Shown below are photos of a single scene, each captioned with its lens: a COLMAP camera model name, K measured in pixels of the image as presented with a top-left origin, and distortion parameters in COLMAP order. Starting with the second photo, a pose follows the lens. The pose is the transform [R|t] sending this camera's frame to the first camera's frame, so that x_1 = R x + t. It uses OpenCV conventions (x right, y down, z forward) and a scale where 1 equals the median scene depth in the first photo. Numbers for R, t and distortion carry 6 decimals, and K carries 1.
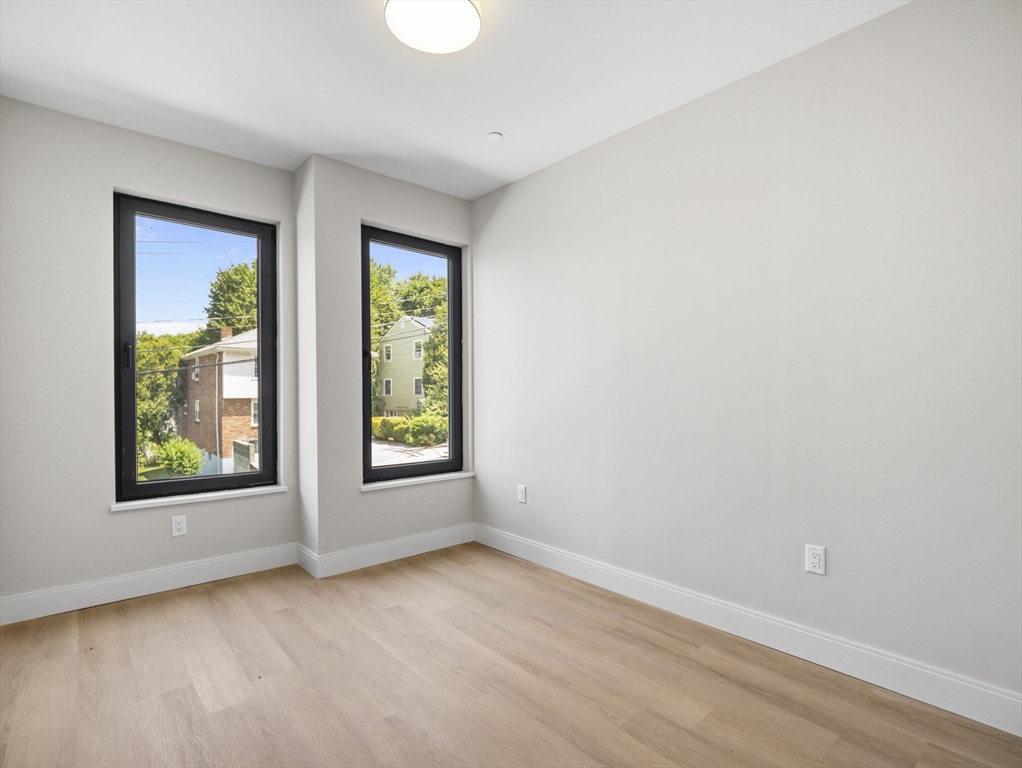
lens RADIAL K [[504.0, 0, 504.0], [0, 504.0, 396.6], [0, 0, 1]] dist [-0.013050, -0.000225]
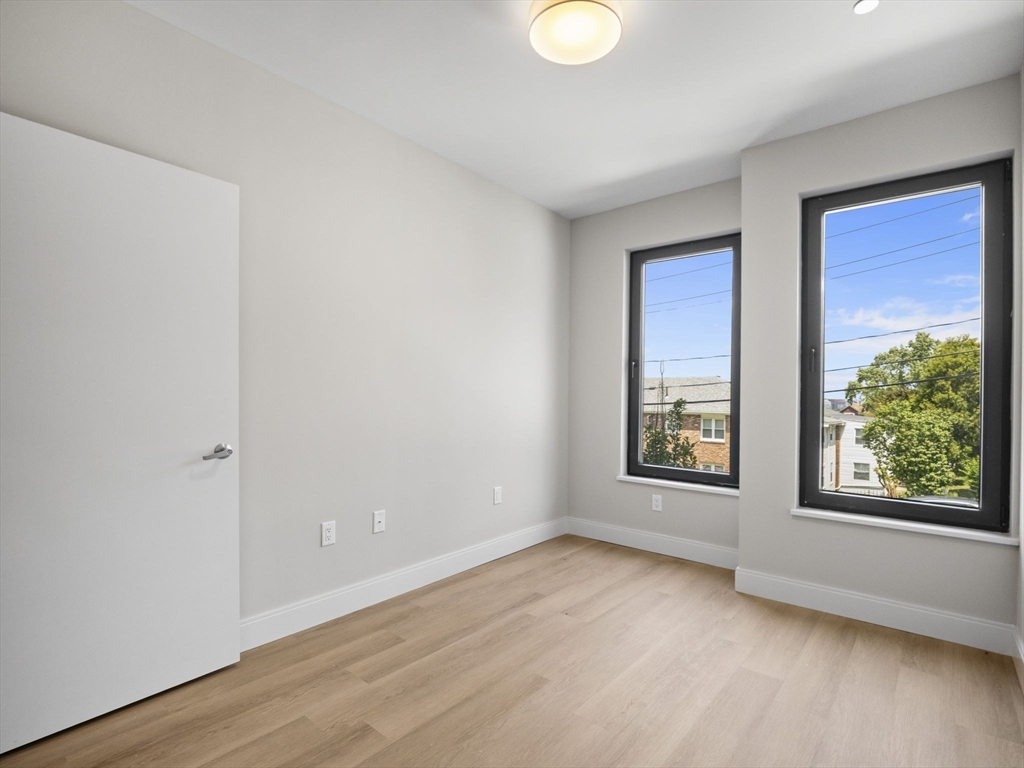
lens RADIAL K [[504.1, 0, 517.5], [0, 504.1, 400.3], [0, 0, 1]] dist [-0.017383, 0.000447]
pose [[0.167850, 0.010957, -0.985752, 0.503654], [-0.024026, 0.999687, 0.007021, 0.001732], [0.985520, 0.022505, 0.168060, 0.422841]]
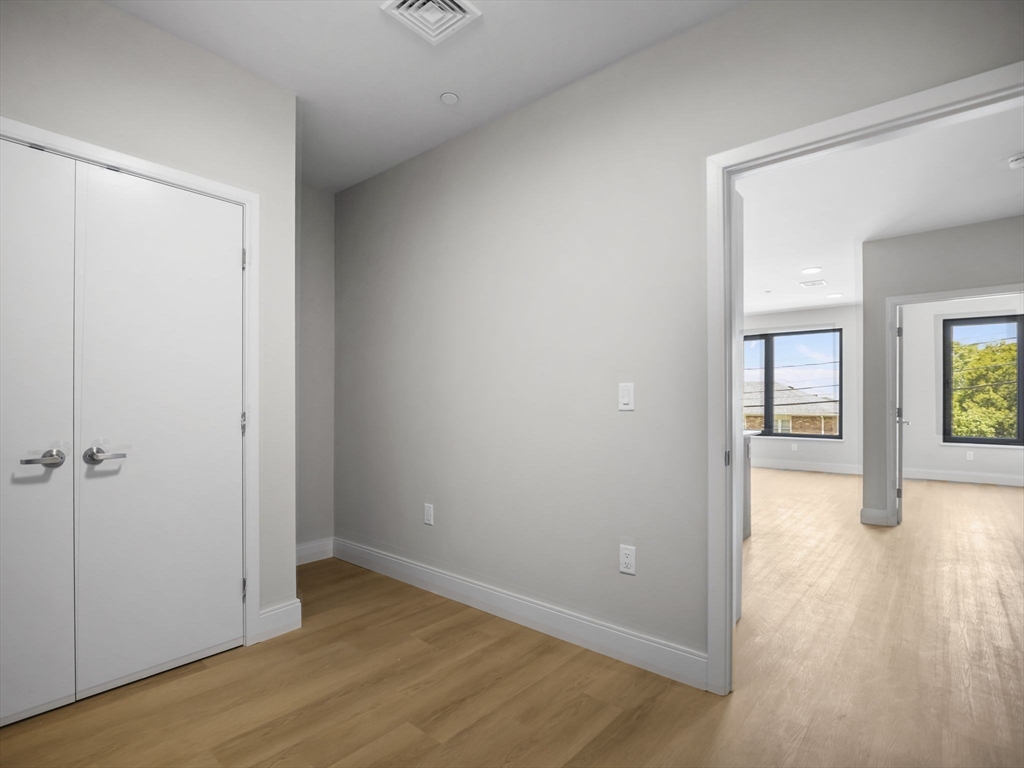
lens RADIAL K [[504.1, 0, 517.5], [0, 504.1, 400.3], [0, 0, 1]] dist [-0.017383, 0.000447]
pose [[0.161566, -0.000632, -0.986862, 1.239586], [-0.012893, 0.999913, -0.002752, 0.031359], [0.986778, 0.013168, 0.161543, -1.395591]]
